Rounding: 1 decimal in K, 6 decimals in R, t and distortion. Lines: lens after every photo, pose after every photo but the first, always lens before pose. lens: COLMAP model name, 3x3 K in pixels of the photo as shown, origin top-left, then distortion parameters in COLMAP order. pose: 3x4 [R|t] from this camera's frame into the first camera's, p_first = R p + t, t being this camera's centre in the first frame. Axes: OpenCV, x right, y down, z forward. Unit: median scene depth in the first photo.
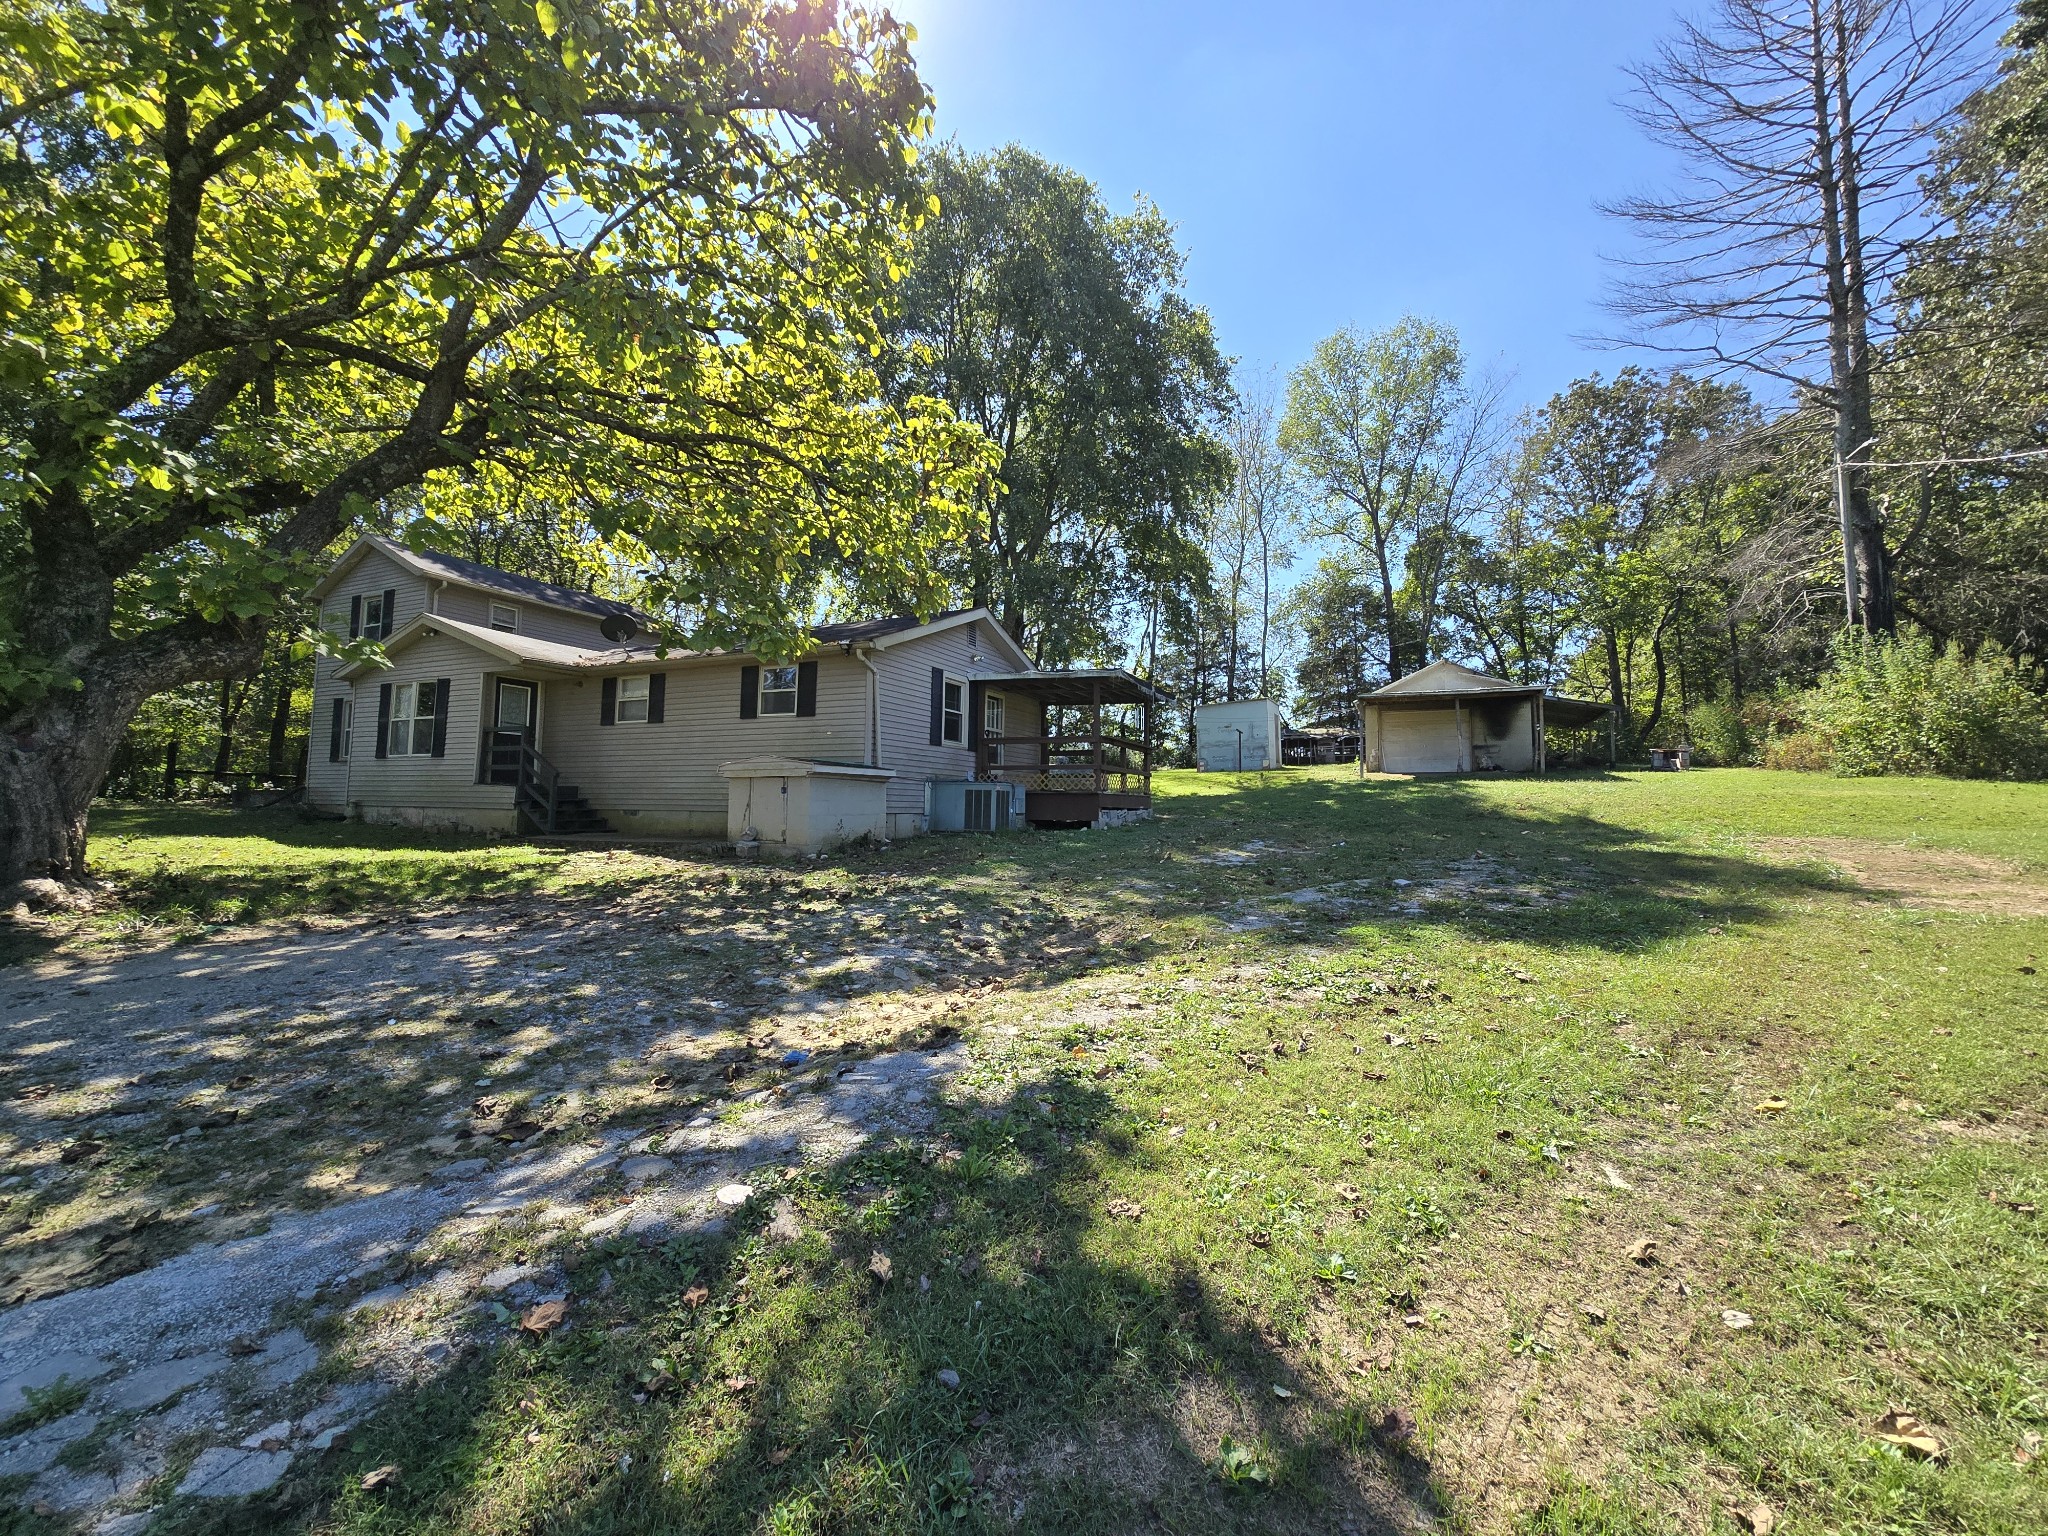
lens RADIAL K [[854.8, 0, 1032.0], [0, 854.8, 758.2], [0, 0, 1]] dist [-0.001144, -0.000055]
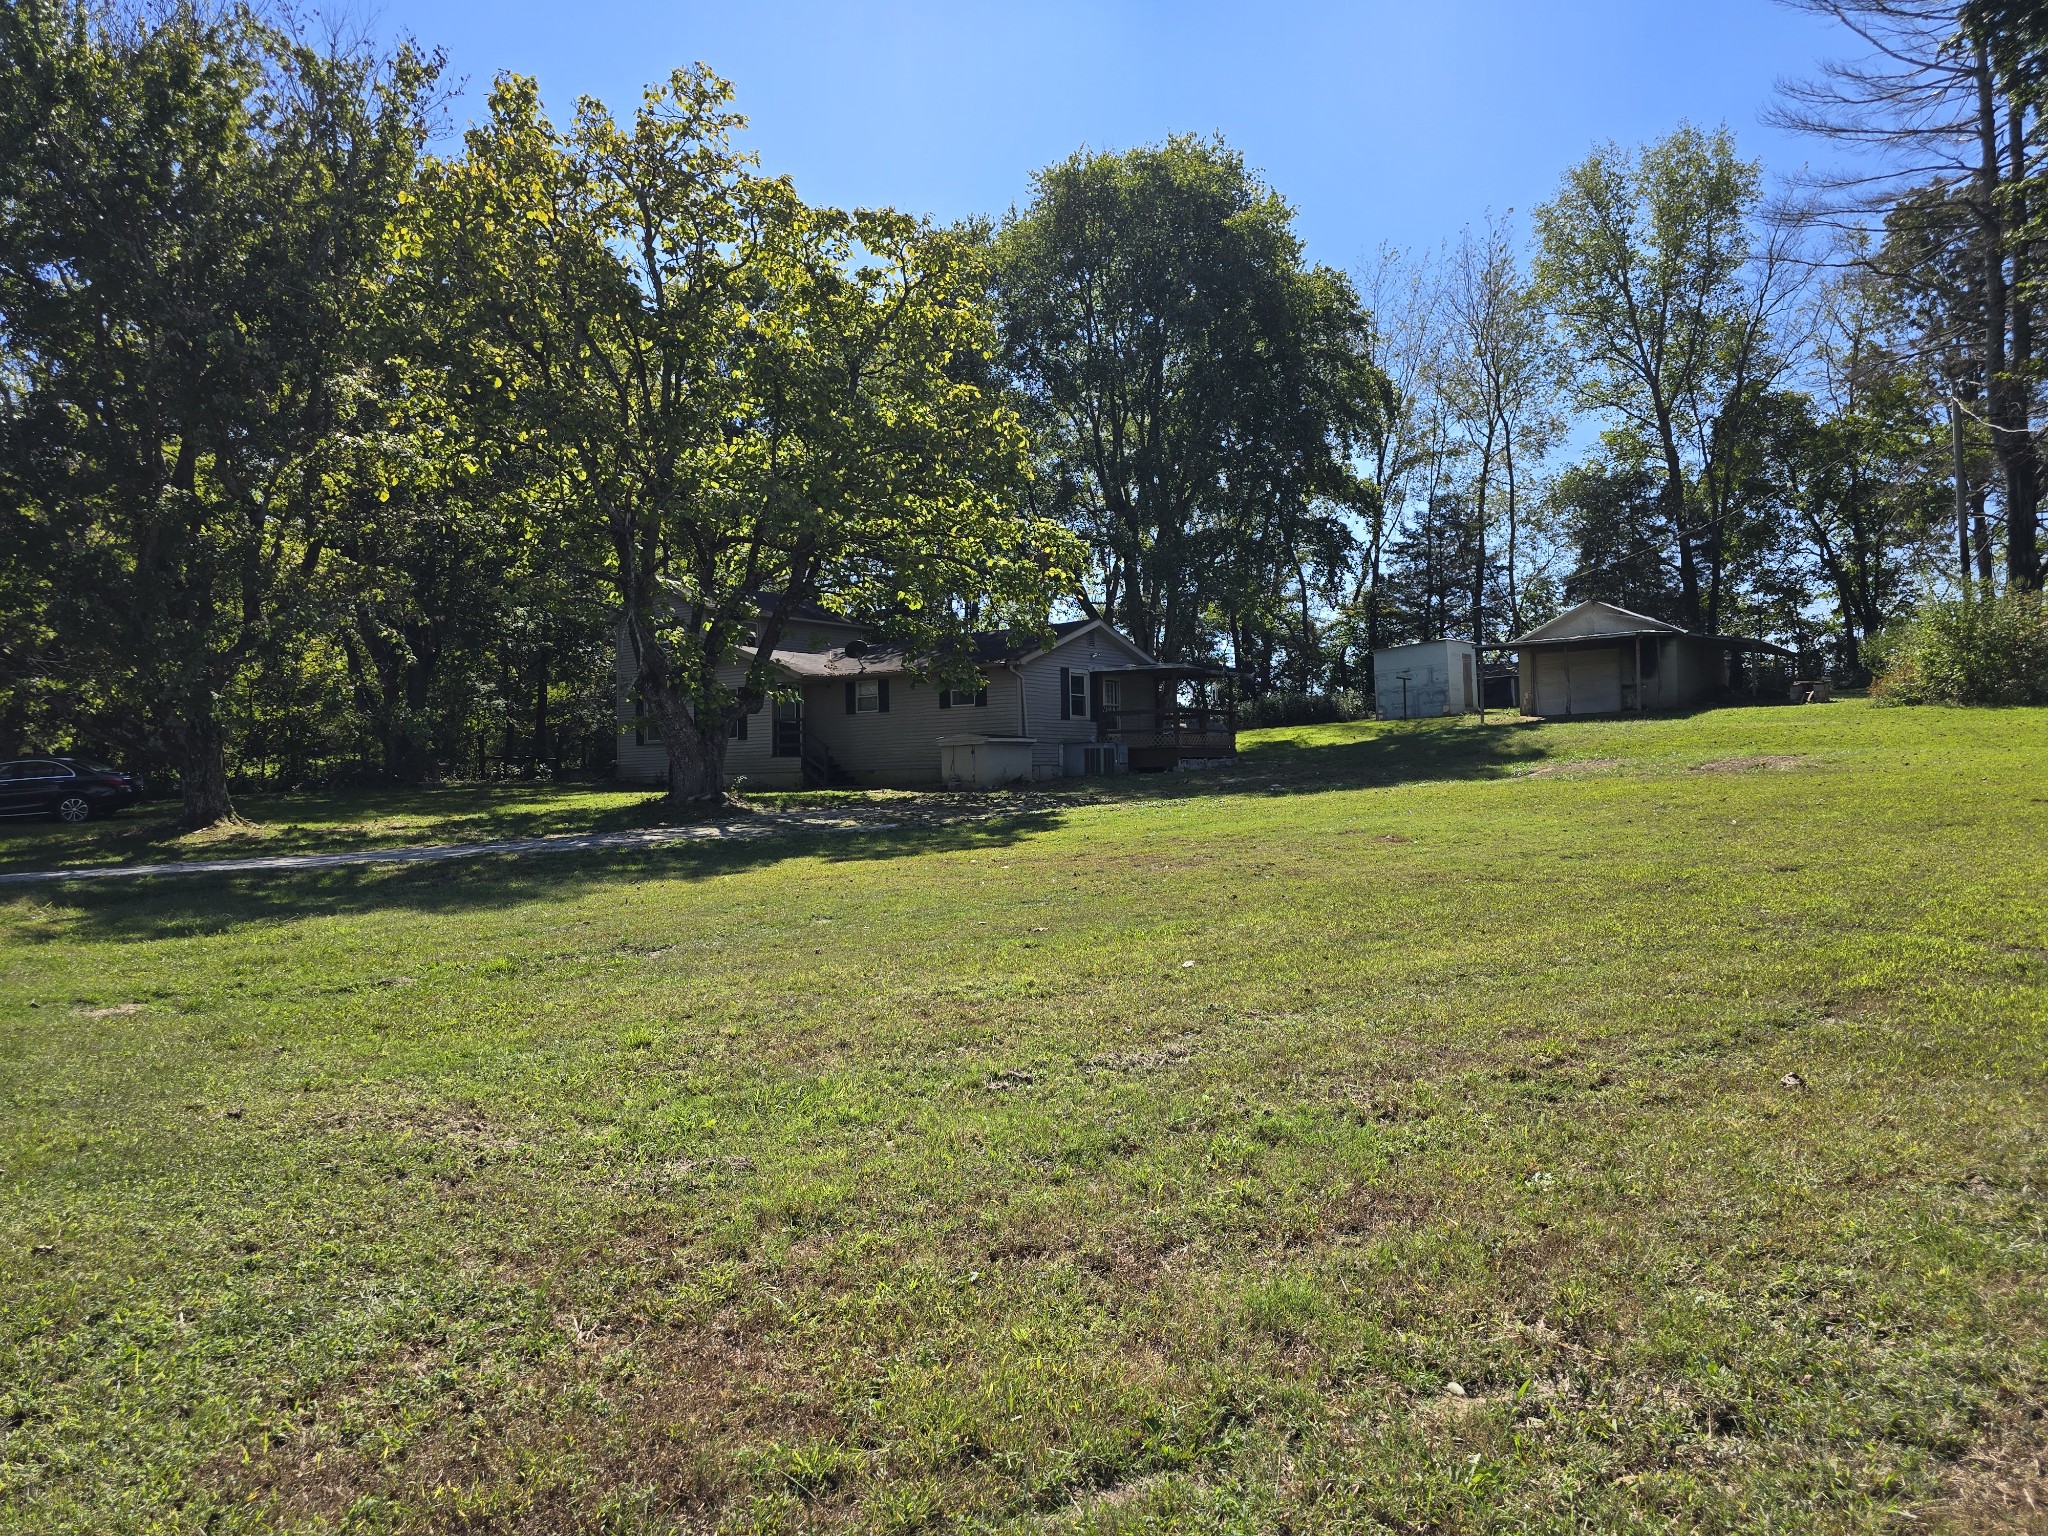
lens RADIAL K [[1392.7, 0, 1015.6], [0, 1392.7, 772.0], [0, 0, 1]] dist [0.049364, -0.002415]
pose [[0.975117, -0.034169, -0.219044, 0.098093], [0.045462, 0.997873, 0.046721, -0.011975], [0.216981, -0.055516, 0.974596, -0.413298]]
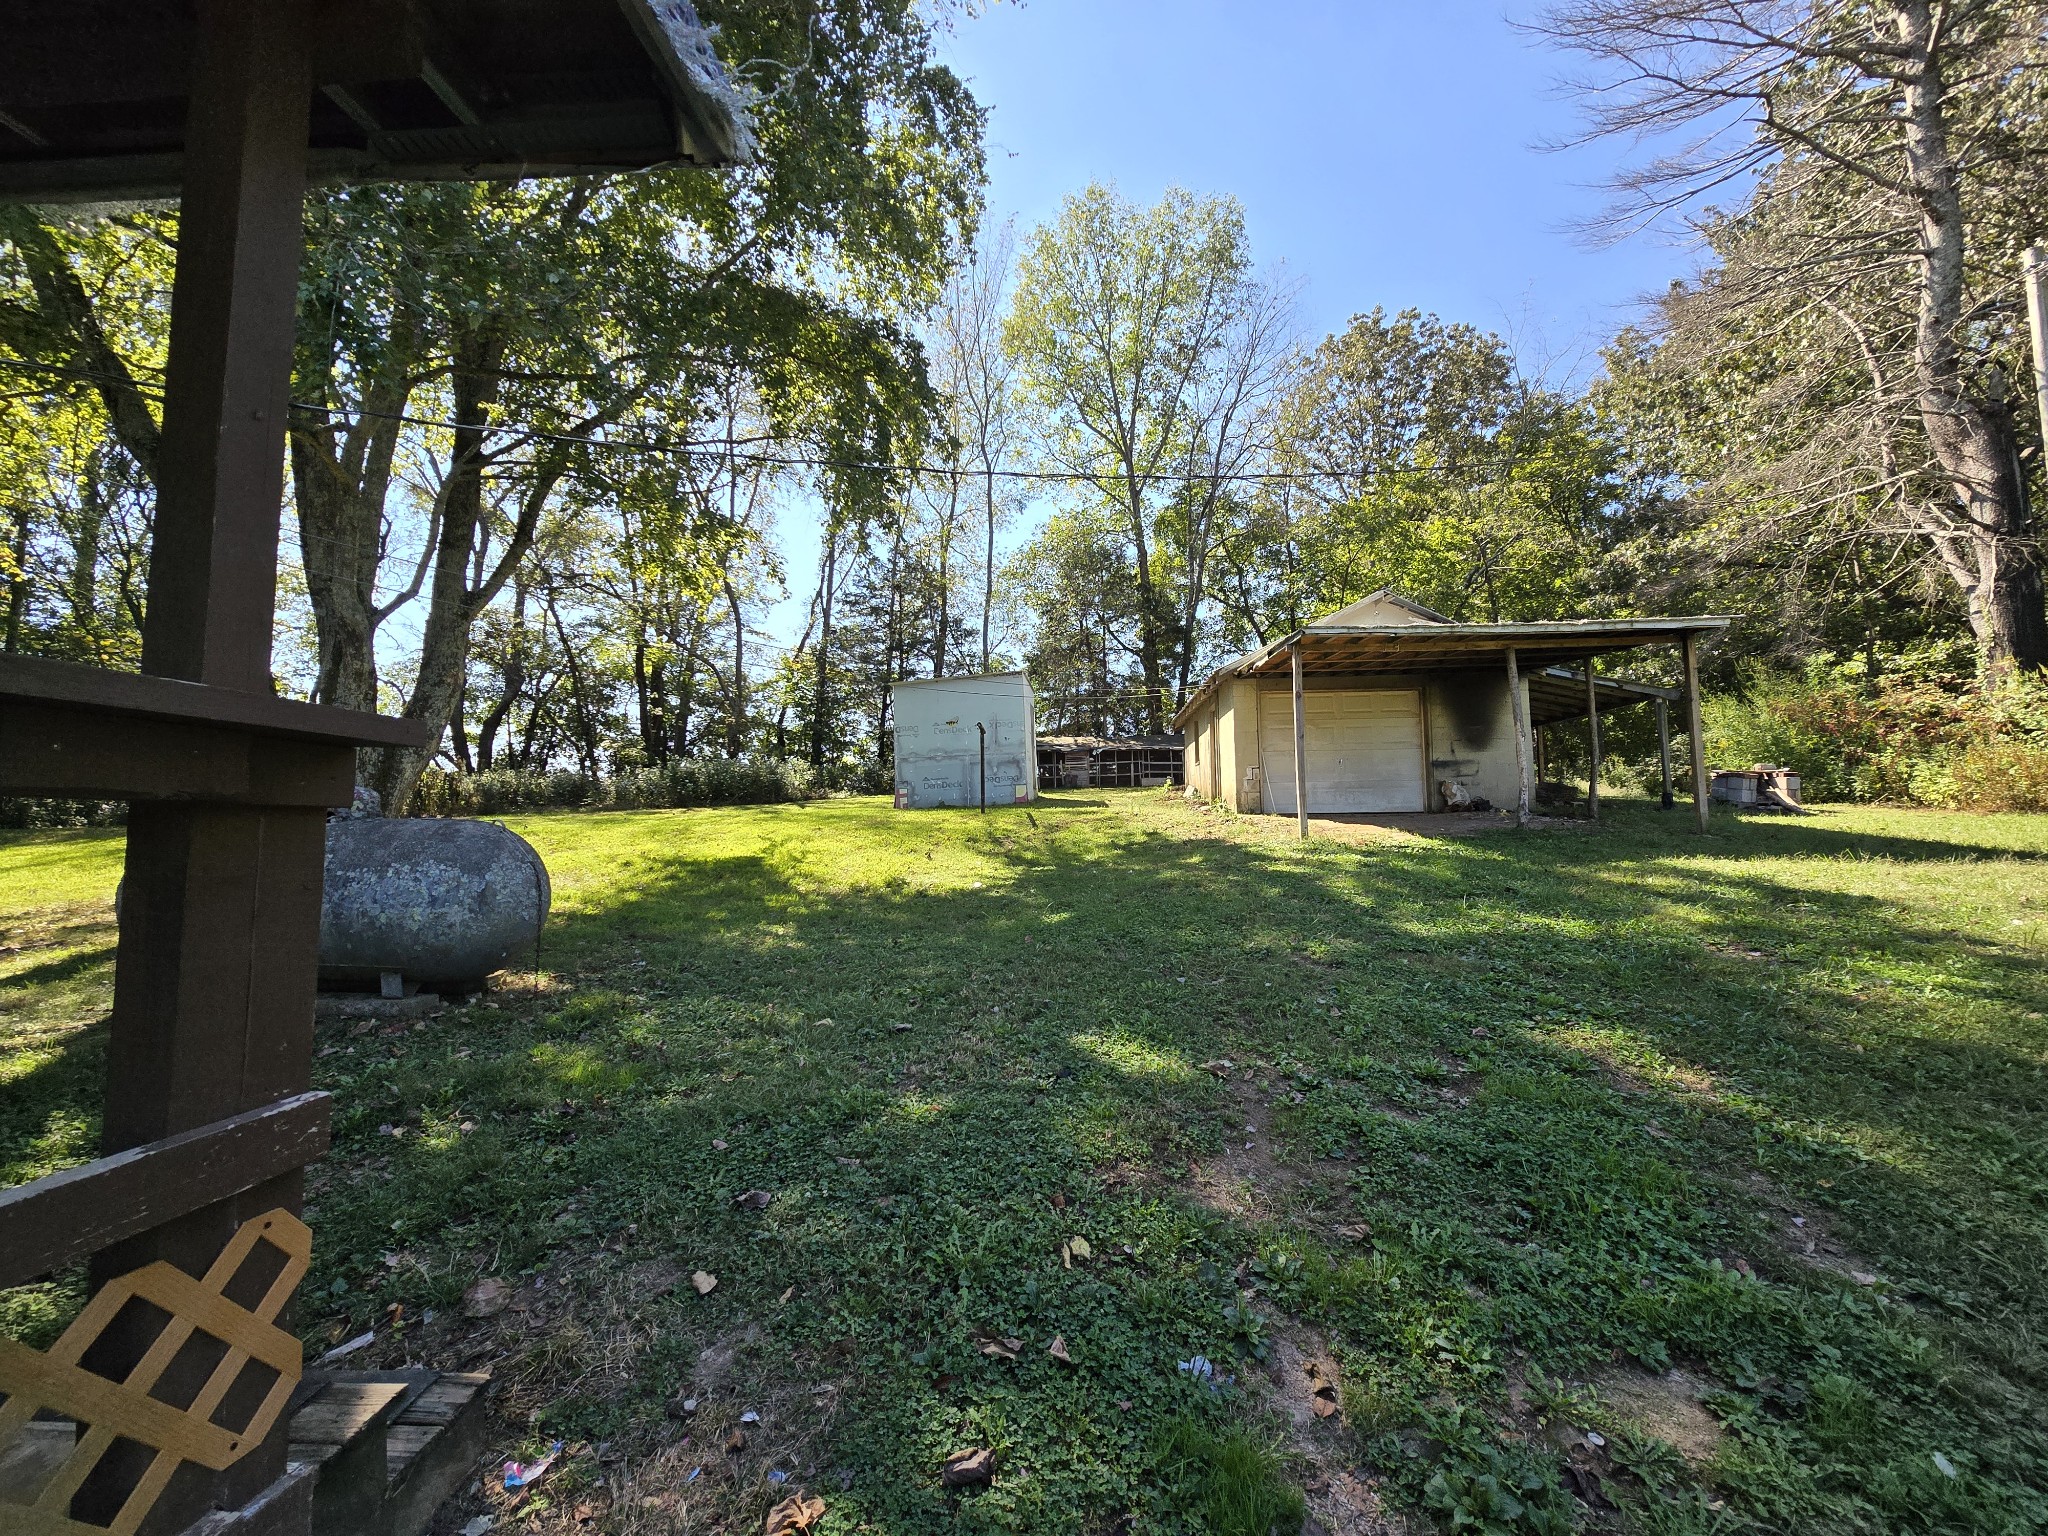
lens RADIAL K [[854.8, 0, 1032.0], [0, 854.8, 758.2], [0, 0, 1]] dist [-0.001144, -0.000055]
pose [[0.936055, 0.008792, 0.351744, 0.059915], [-0.002071, 0.999808, -0.019481, -0.003147], [-0.351848, 0.017507, 0.935894, 0.328919]]
